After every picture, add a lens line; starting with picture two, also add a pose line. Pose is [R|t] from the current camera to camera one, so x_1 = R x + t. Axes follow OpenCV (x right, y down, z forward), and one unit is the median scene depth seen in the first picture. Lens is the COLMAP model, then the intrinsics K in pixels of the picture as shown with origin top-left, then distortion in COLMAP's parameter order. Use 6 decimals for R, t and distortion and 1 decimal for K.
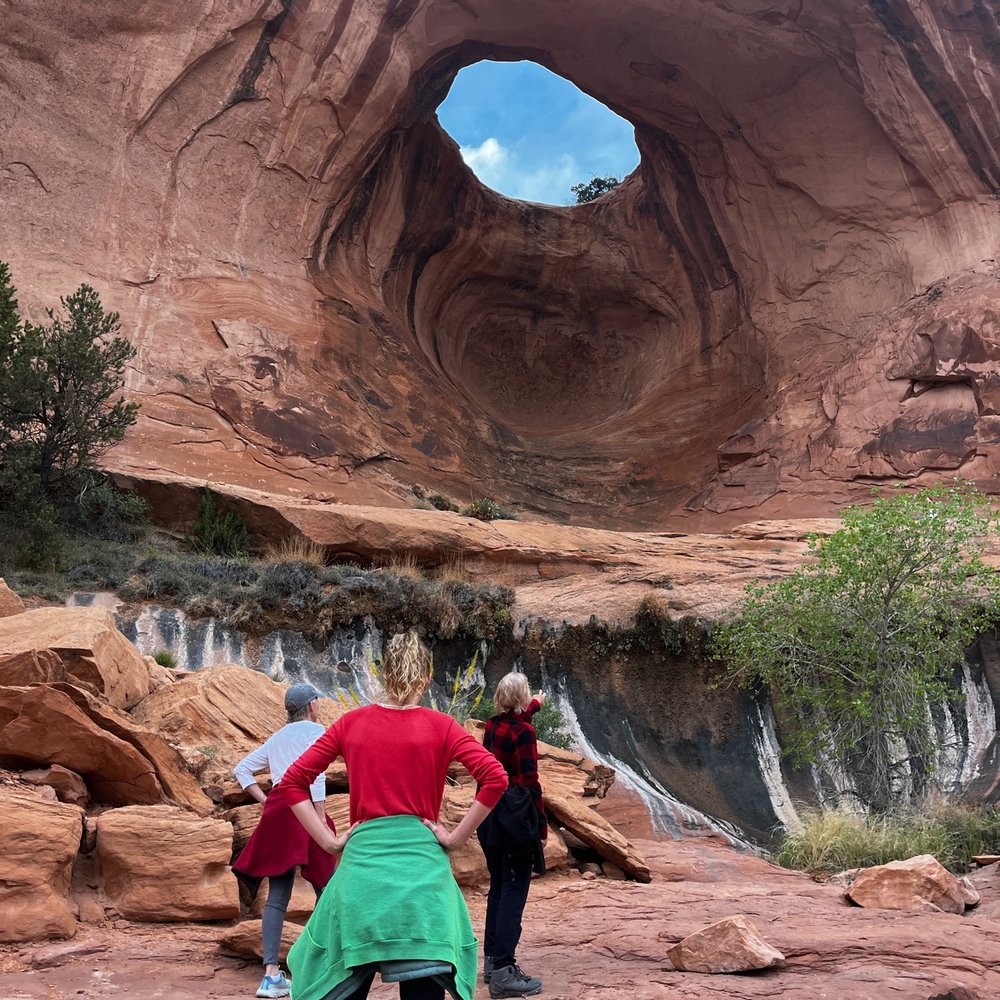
lens RADIAL K [[1014.2, 0, 497.7], [0, 1014.2, 533.0], [0, 0, 1]] dist [-0.007759, 0.000000]
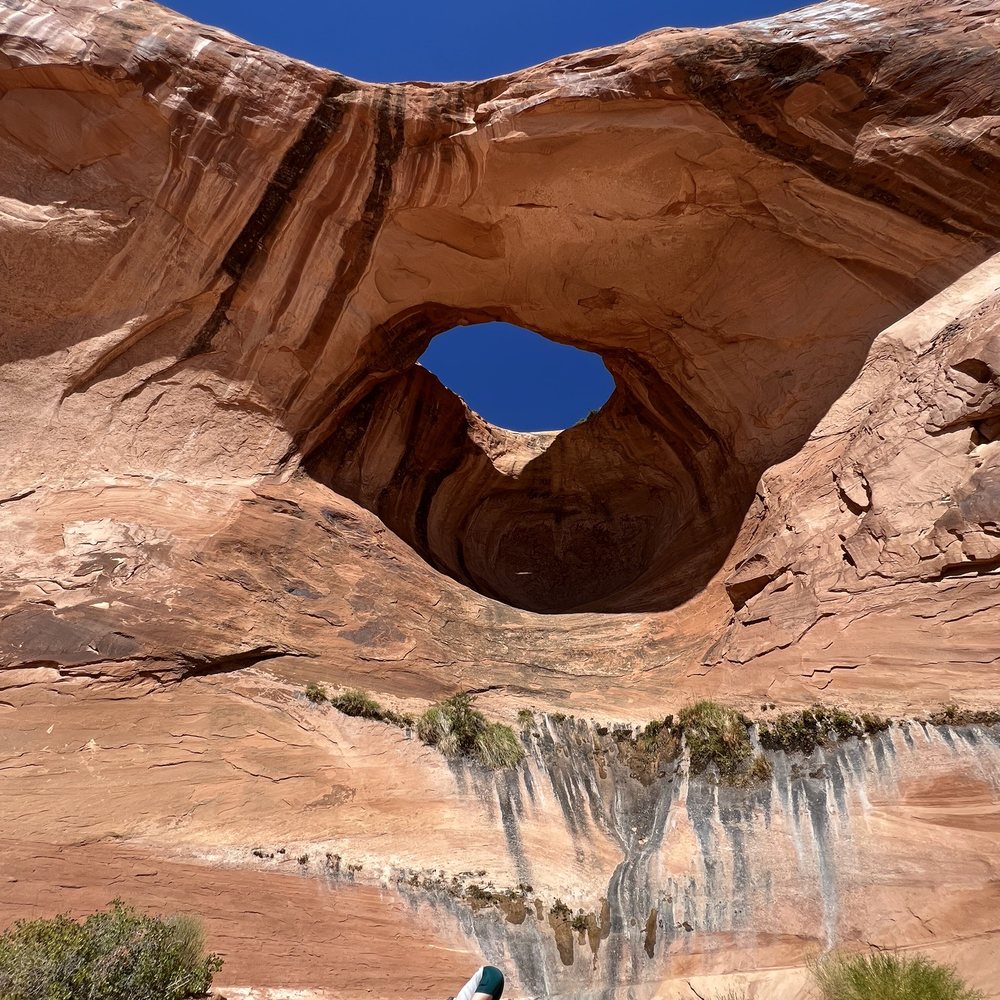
lens RADIAL K [[539.6, 0, 499.1], [0, 539.6, 498.4], [0, 0, 1]] dist [-0.006691, 0.002423]
pose [[0.952137, -0.216810, -0.215473, 0.164326], [0.123470, 0.917641, -0.377743, -0.003552], [0.279626, 0.333058, 0.900490, 0.580710]]
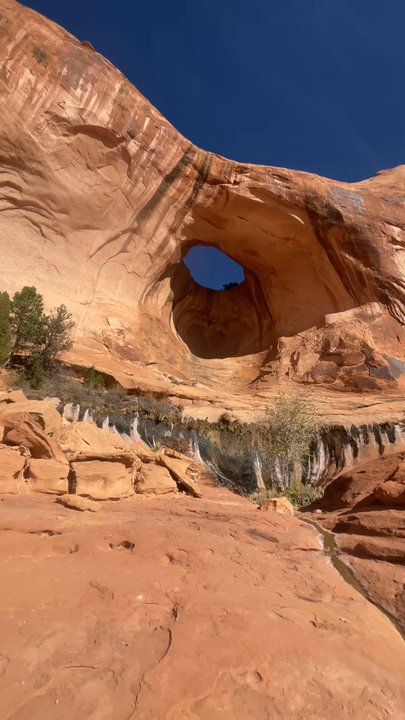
lens RADIAL K [[322.8, 0, 193.5], [0, 322.8, 368.3], [0, 0, 1]] dist [-0.011285, -0.004830]
pose [[0.996428, 0.083123, -0.014866, 0.022580], [-0.083930, 0.994275, -0.066124, -0.000956], [0.009285, 0.067136, 0.997701, -0.015718]]
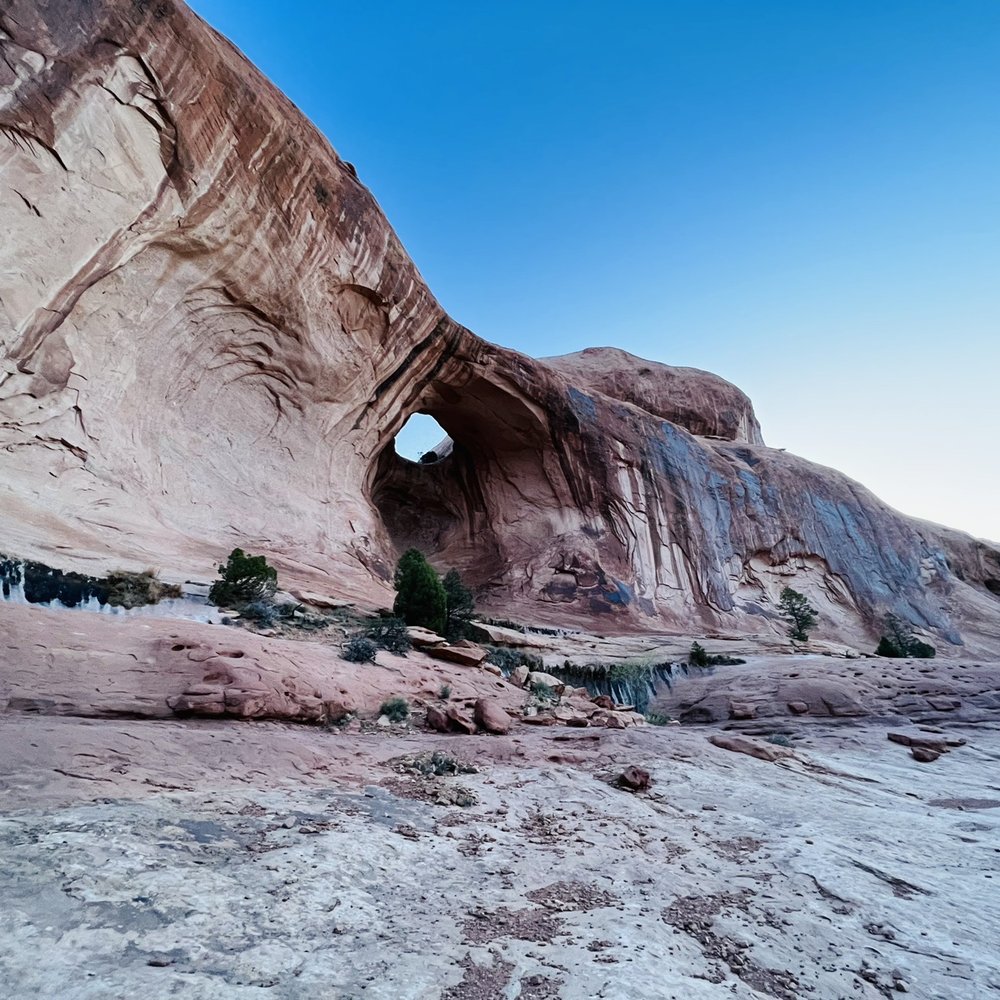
lens RADIAL K [[537.2, 0, 504.7], [0, 537.2, 501.4], [0, 0, 1]] dist [0.034863, 0.000936]
pose [[0.864040, 0.179772, 0.470230, -0.517220], [-0.124869, 0.981409, -0.145755, -0.091986], [-0.487691, 0.067222, 0.870424, -0.351269]]
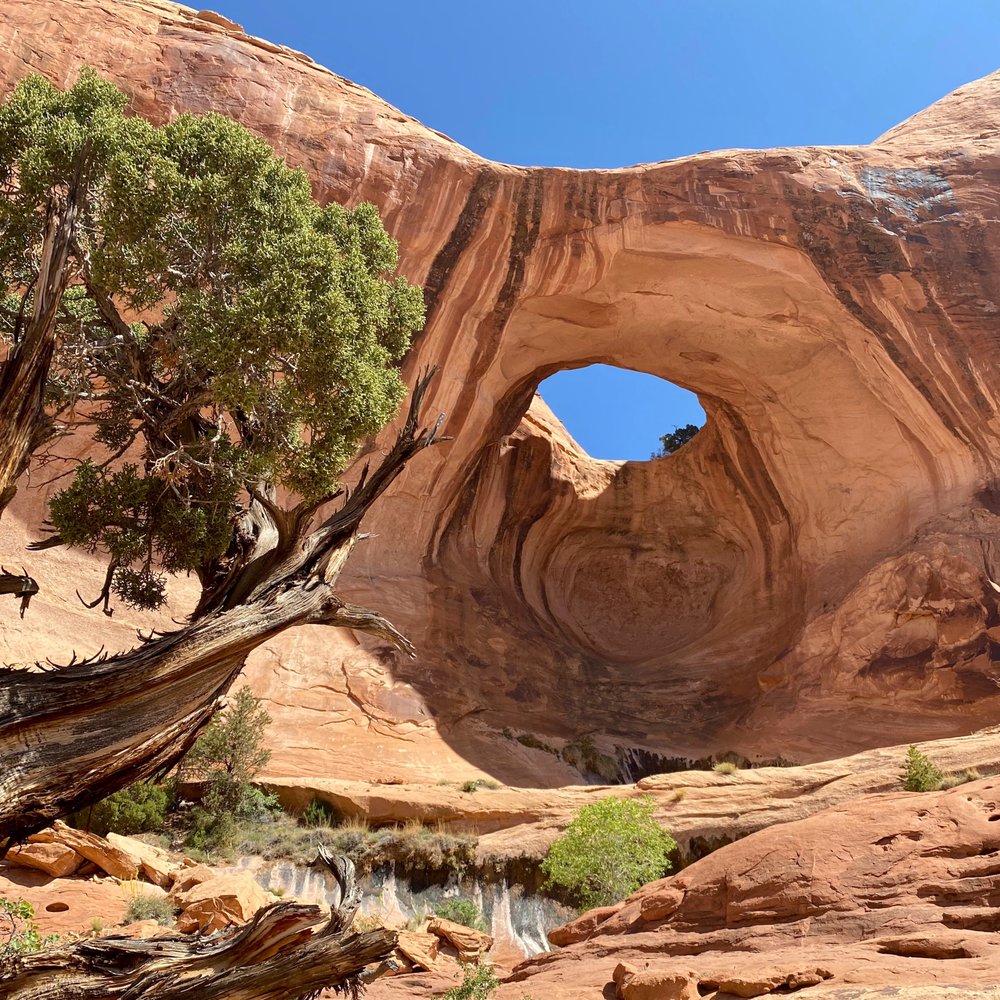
lens RADIAL K [[1105.2, 0, 542.5], [0, 1105.2, 543.9], [0, 0, 1]] dist [0.051337, 0.000000]
pose [[0.981988, -0.094905, -0.163377, 0.210308], [0.071876, 0.987323, -0.141519, -0.072038], [0.174737, 0.127227, 0.976361, -0.402980]]
